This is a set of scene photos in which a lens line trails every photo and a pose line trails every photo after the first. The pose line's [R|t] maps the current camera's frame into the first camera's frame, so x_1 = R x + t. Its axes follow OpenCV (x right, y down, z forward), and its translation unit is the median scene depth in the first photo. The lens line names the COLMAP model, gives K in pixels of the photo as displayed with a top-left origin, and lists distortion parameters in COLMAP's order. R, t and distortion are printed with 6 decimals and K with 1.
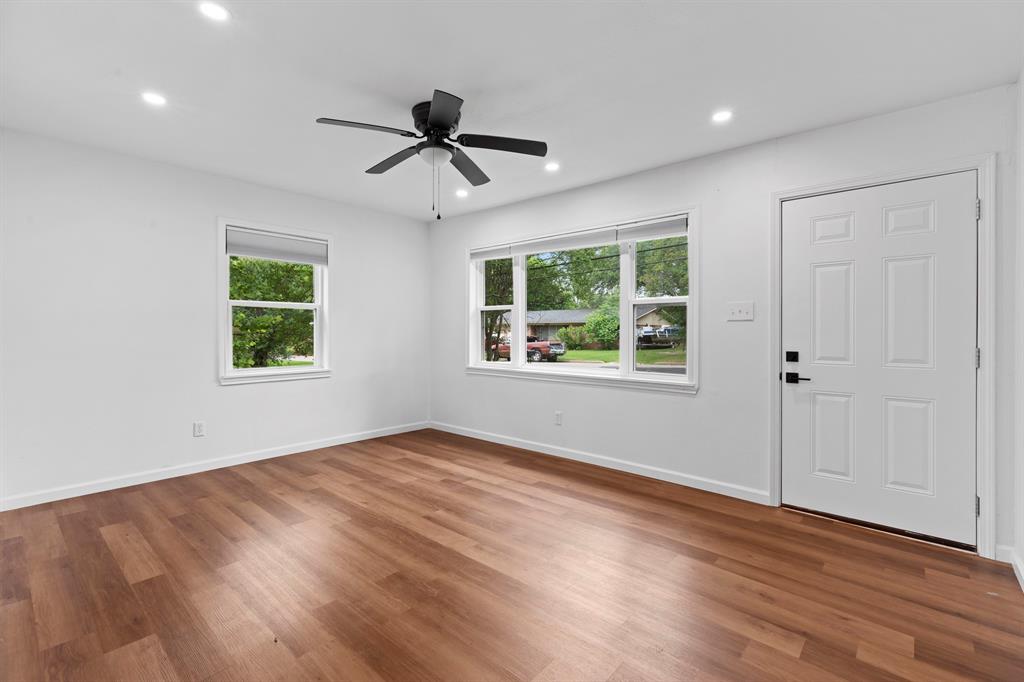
lens RADIAL K [[459.2, 0, 509.9], [0, 459.2, 329.3], [0, 0, 1]] dist [0.000954, 0.000044]
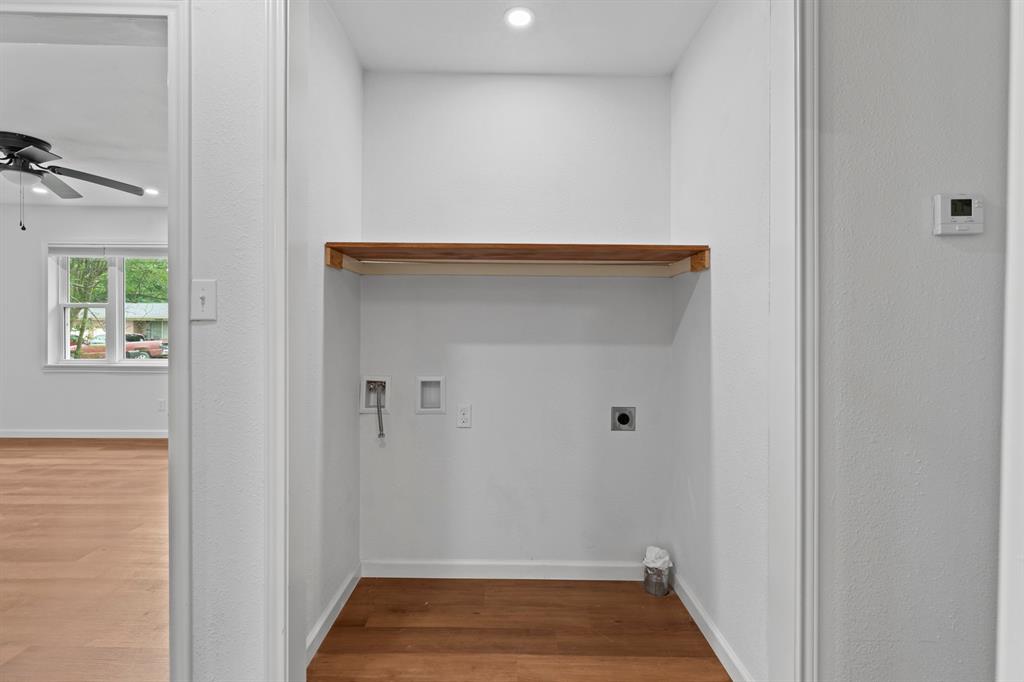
lens RADIAL K [[459.2, 0, 509.9], [0, 459.2, 329.3], [0, 0, 1]] dist [0.000954, 0.000044]
pose [[0.744417, -0.002400, 0.667711, -0.015276], [-0.002341, 0.999978, 0.006205, -0.002939], [-0.667711, -0.006182, 0.744395, -0.532541]]
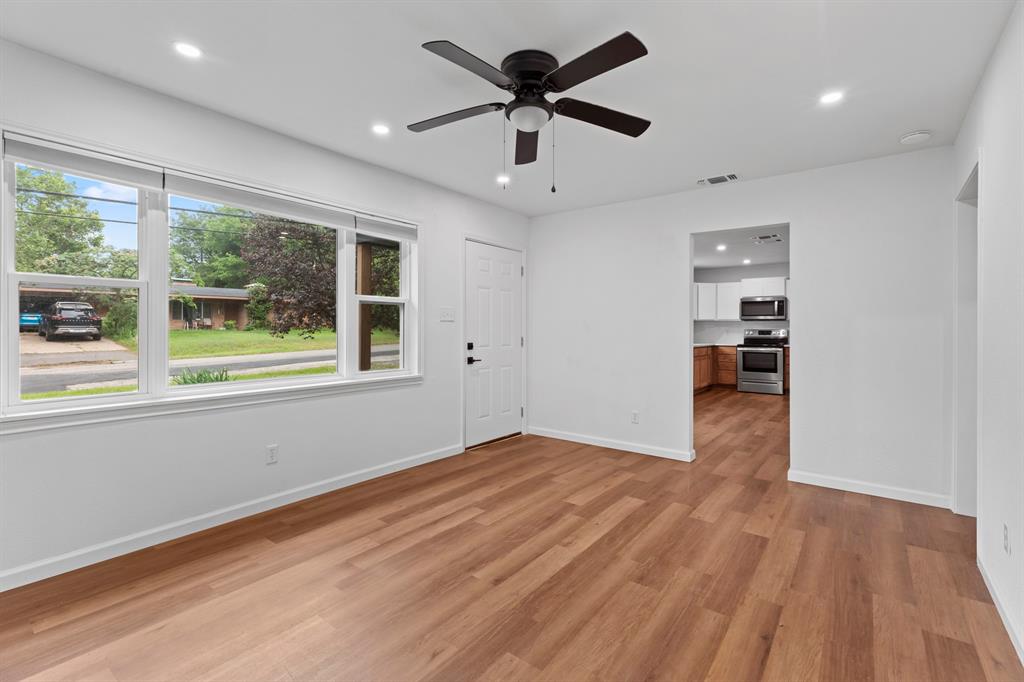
lens RADIAL K [[459.2, 0, 509.9], [0, 459.2, 329.3], [0, 0, 1]] dist [0.000954, 0.000044]
pose [[-0.064589, -0.007548, 0.997883, -0.753799], [-0.006427, 0.999954, 0.007148, -0.005553], [-0.997891, -0.005952, -0.064634, 0.839765]]
